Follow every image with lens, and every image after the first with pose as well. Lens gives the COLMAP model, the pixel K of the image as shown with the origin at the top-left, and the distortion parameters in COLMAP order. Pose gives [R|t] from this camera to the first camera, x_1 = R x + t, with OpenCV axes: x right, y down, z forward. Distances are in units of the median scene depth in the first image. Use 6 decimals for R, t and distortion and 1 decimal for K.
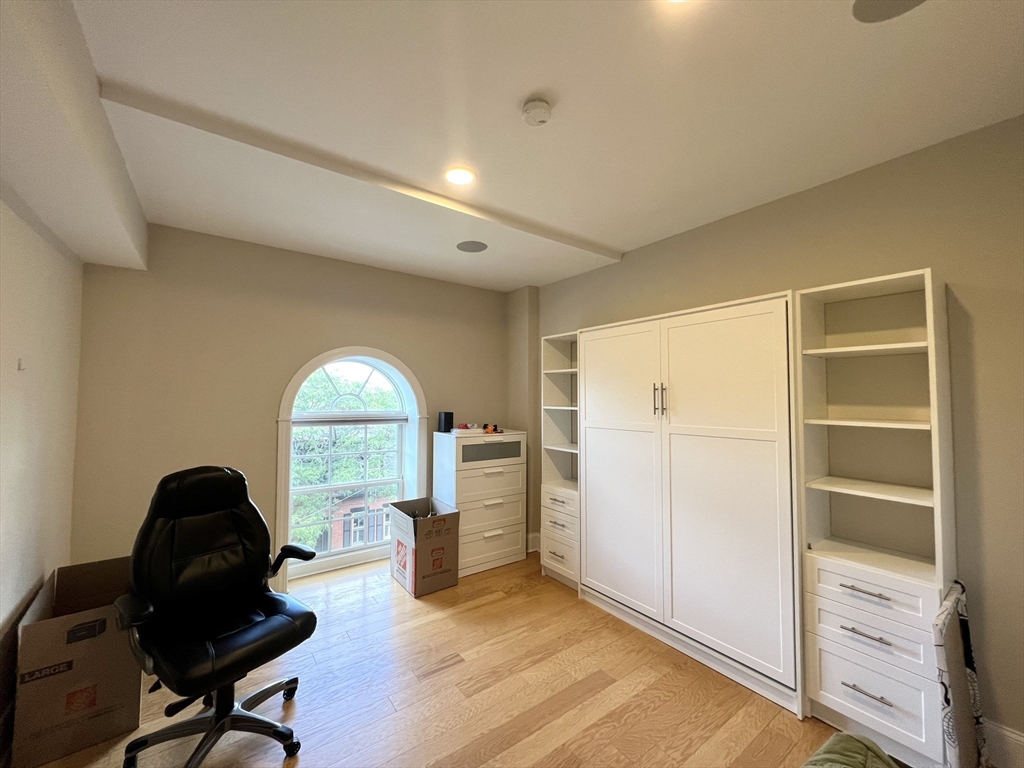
lens RADIAL K [[411.8, 0, 507.8], [0, 411.8, 381.6], [0, 0, 1]] dist [-0.000056, 0.000031]
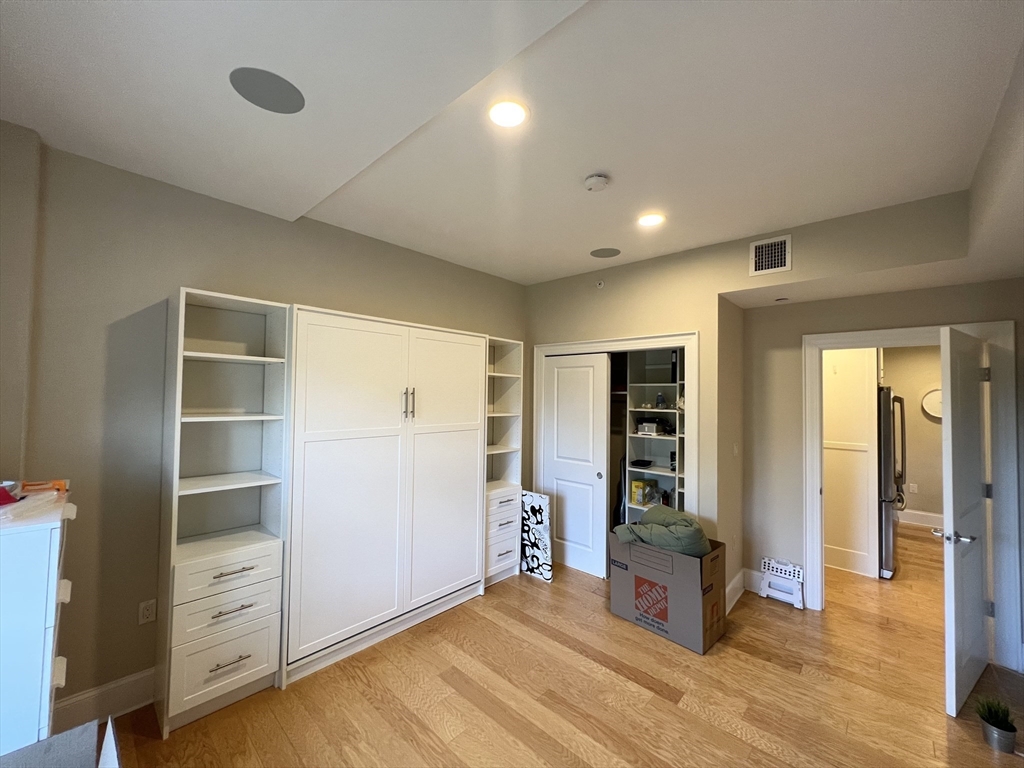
lens RADIAL K [[411.8, 0, 507.2], [0, 411.8, 383.3], [0, 0, 1]] dist [-0.000056, 0.000031]
pose [[-0.186543, 0.023273, 0.982171, -0.724493], [-0.048186, 0.998299, -0.032807, 0.014861], [-0.981265, -0.053447, -0.185104, 0.954091]]
